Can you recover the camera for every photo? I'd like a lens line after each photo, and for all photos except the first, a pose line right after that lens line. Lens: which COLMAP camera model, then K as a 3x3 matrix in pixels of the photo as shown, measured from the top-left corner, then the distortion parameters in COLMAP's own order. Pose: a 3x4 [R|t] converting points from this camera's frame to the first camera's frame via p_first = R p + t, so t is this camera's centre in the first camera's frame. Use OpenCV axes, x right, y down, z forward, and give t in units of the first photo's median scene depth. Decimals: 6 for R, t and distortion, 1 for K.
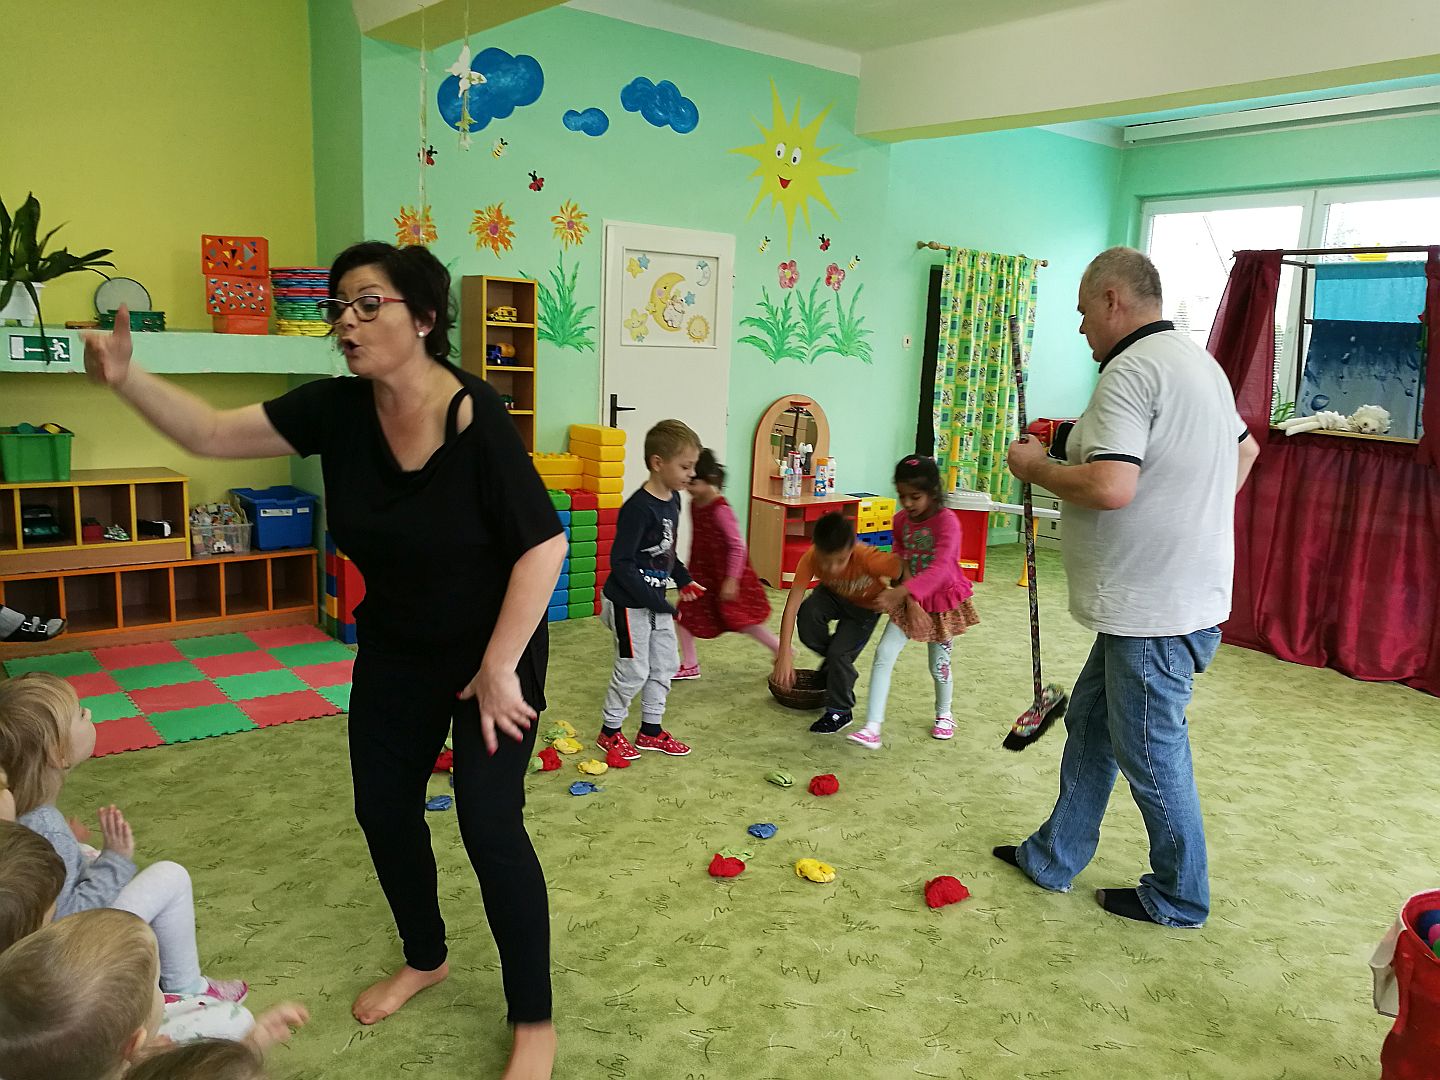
lens RADIAL K [[1126.5, 0, 715.3], [0, 1126.5, 541.9], [0, 0, 1]] dist [-0.019049, 0.031585]
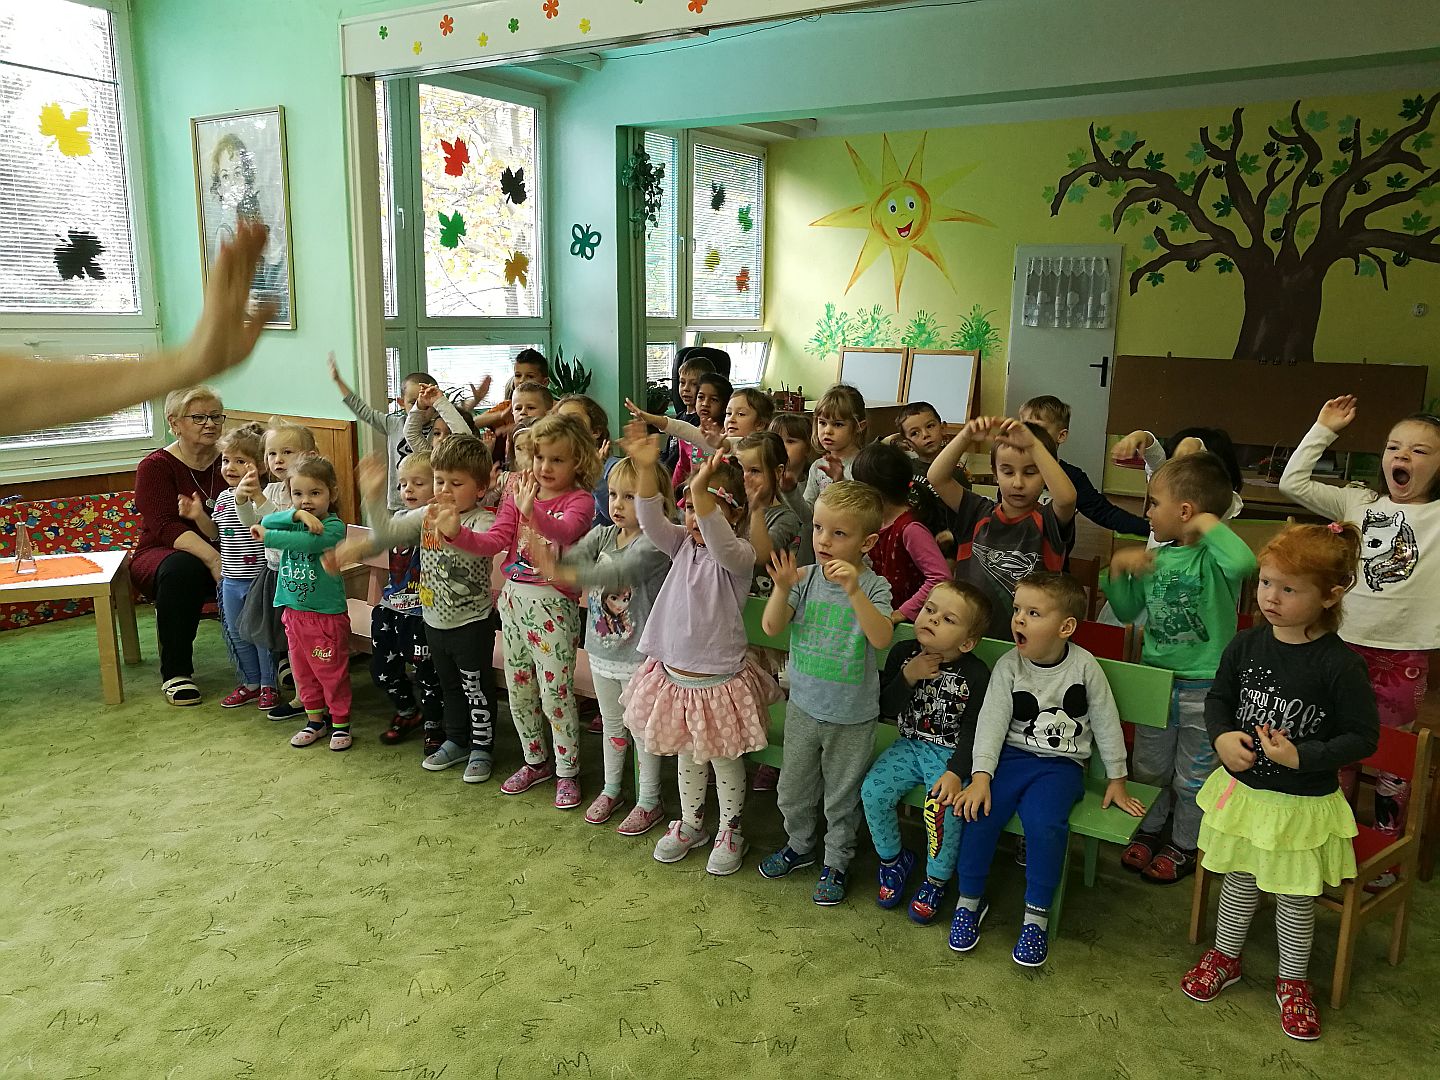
lens RADIAL K [[1129.9, 0, 723.6], [0, 1129.9, 537.8], [0, 0, 1]] dist [-0.047153, 0.086132]
pose [[-0.949083, 0.009575, -0.314881, 0.066612], [-0.106611, 0.930798, 0.349641, -0.148873], [0.296438, 0.365408, -0.882384, 0.866535]]
